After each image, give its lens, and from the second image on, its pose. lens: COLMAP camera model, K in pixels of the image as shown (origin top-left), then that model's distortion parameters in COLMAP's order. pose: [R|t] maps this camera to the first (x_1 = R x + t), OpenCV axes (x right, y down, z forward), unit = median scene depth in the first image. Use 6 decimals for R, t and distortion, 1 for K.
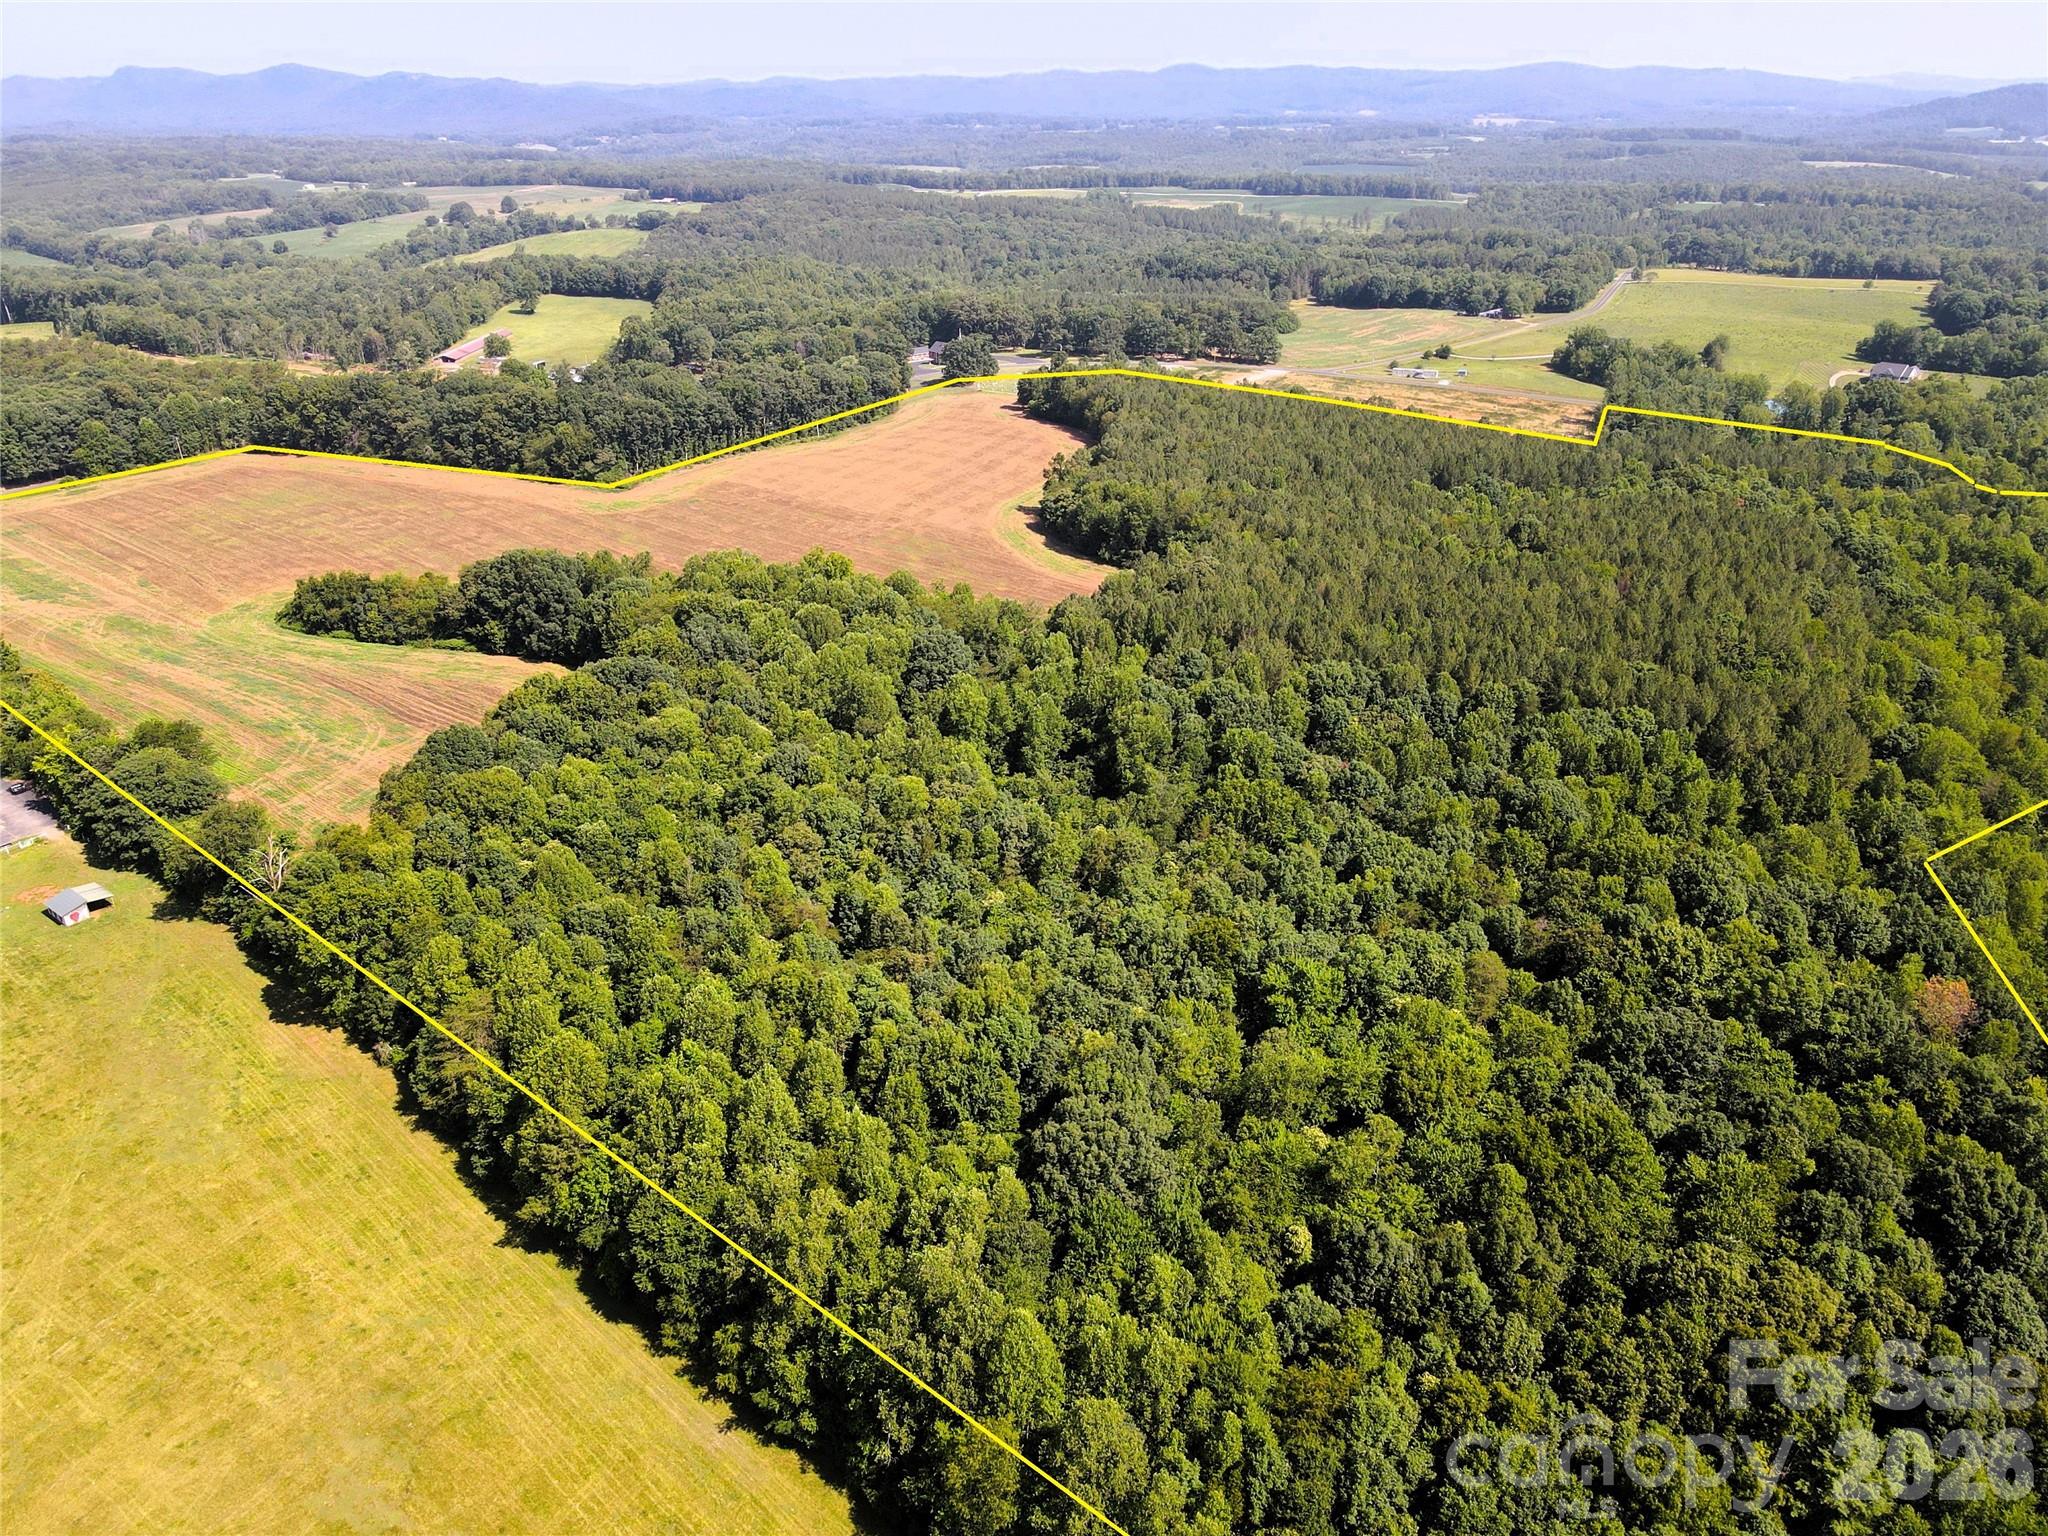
lens RADIAL K [[1501.8, 0, 1035.1], [0, 1501.8, 772.7], [0, 0, 1]] dist [0.008565, 0.016809]
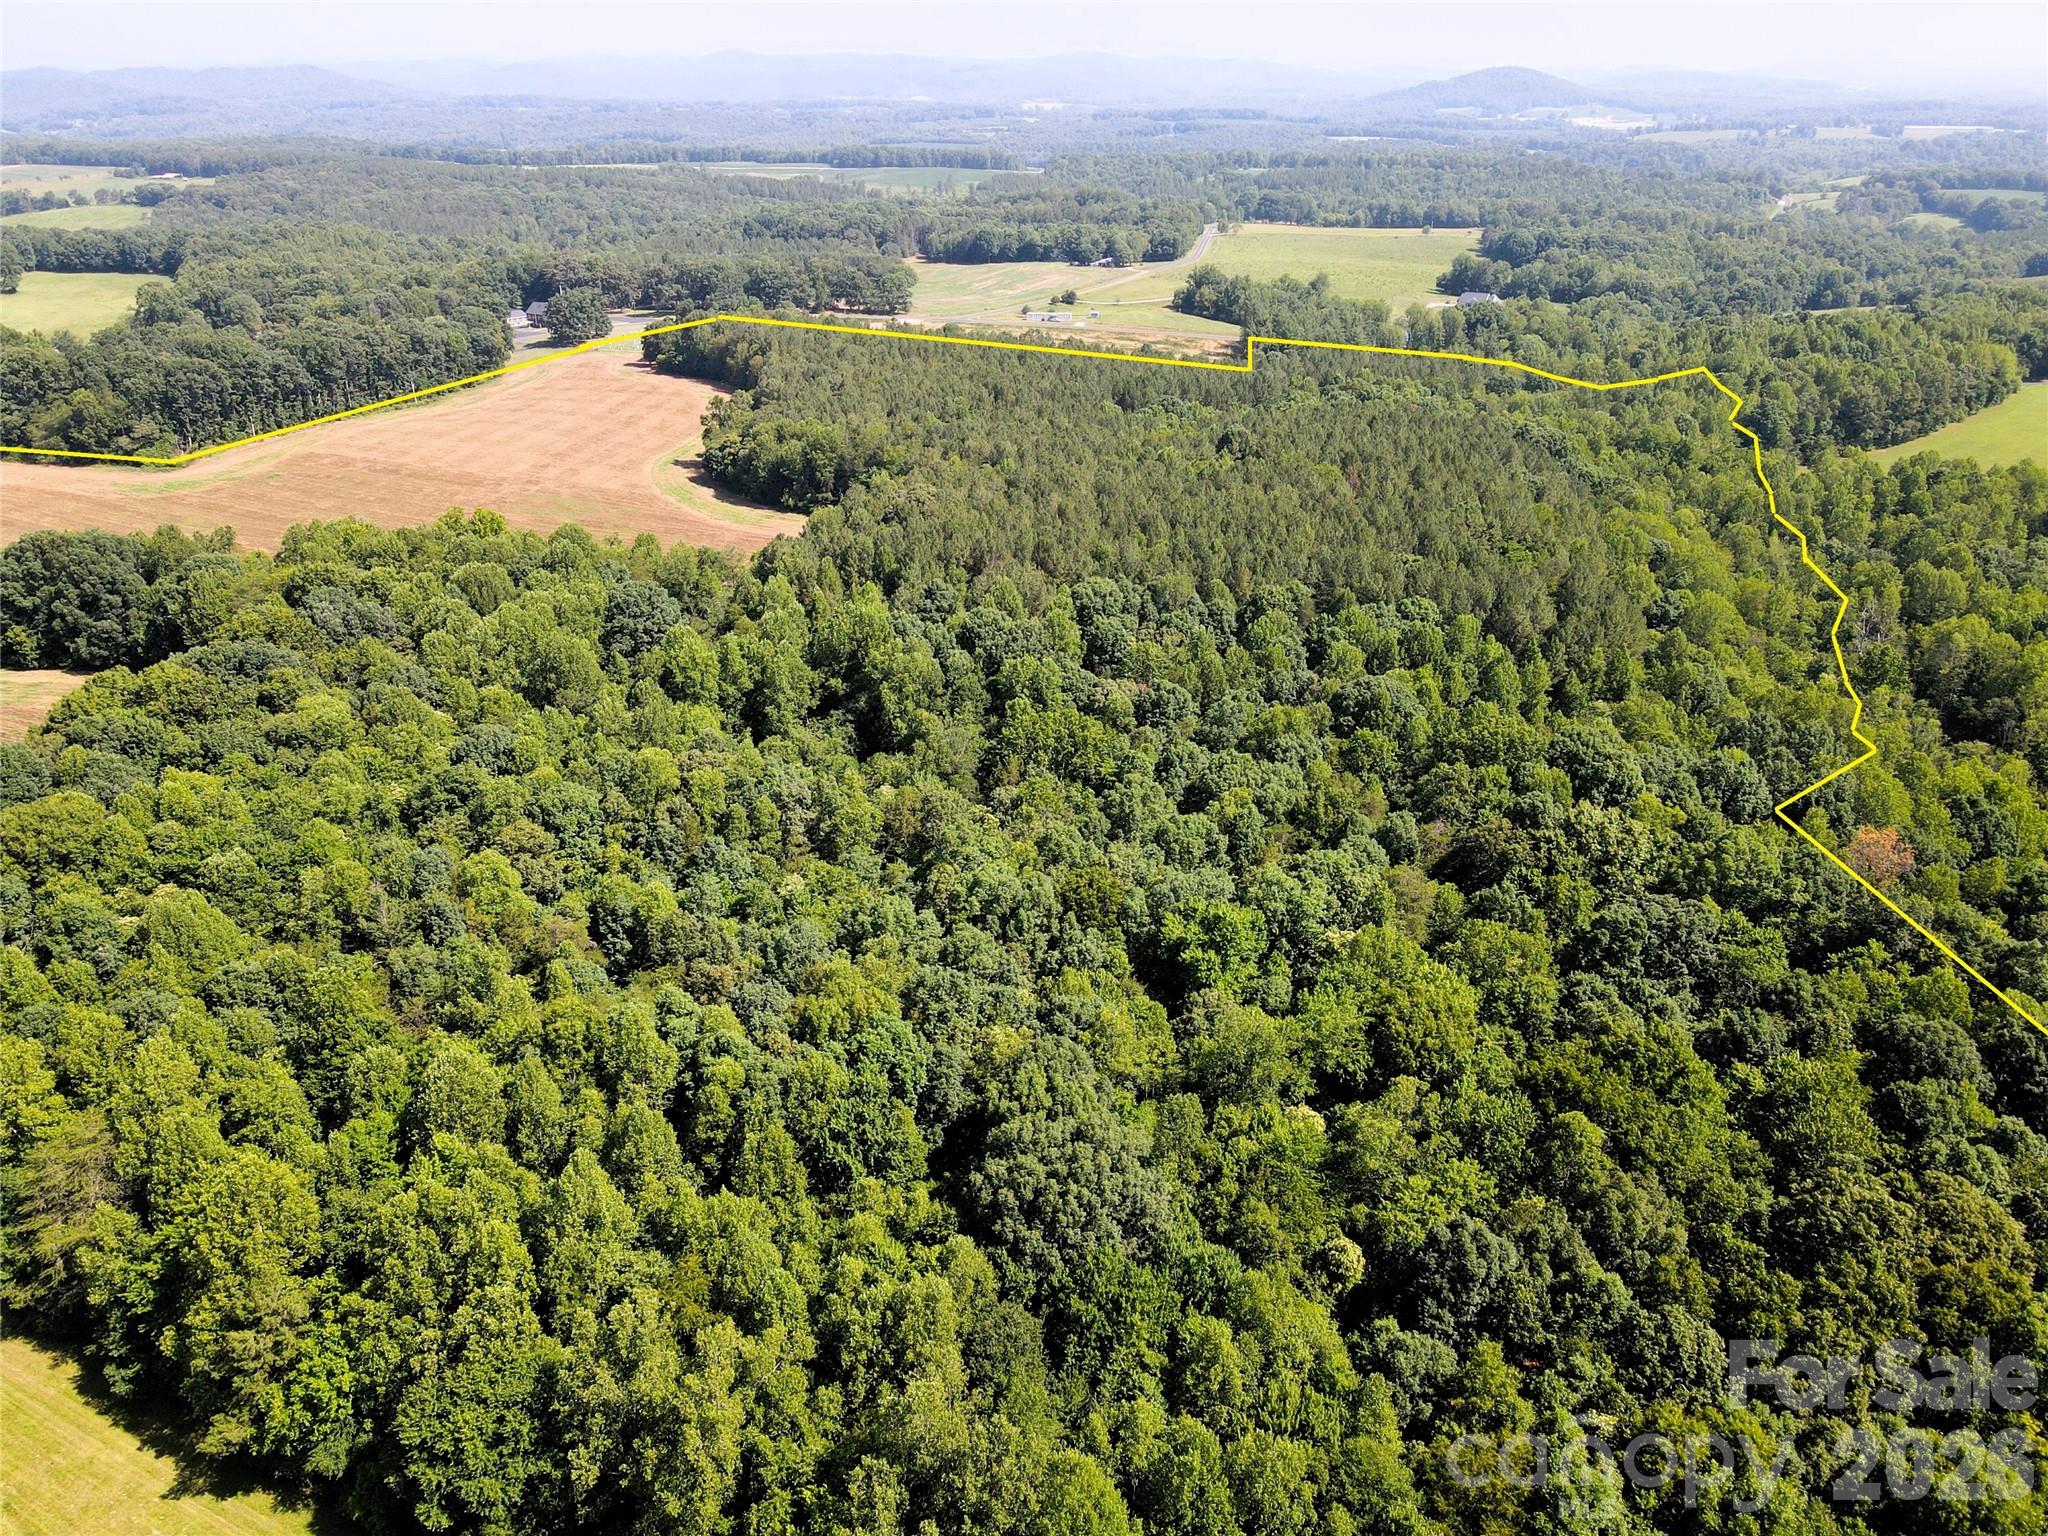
lens RADIAL K [[1501.8, 0, 1037.3], [0, 1501.8, 769.6], [0, 0, 1]] dist [0.008565, 0.016809]
pose [[0.963500, -0.114001, 0.242223, -0.082263], [0.112599, 0.993446, 0.019674, 0.021479], [-0.242878, 0.008318, 0.970021, 0.189257]]
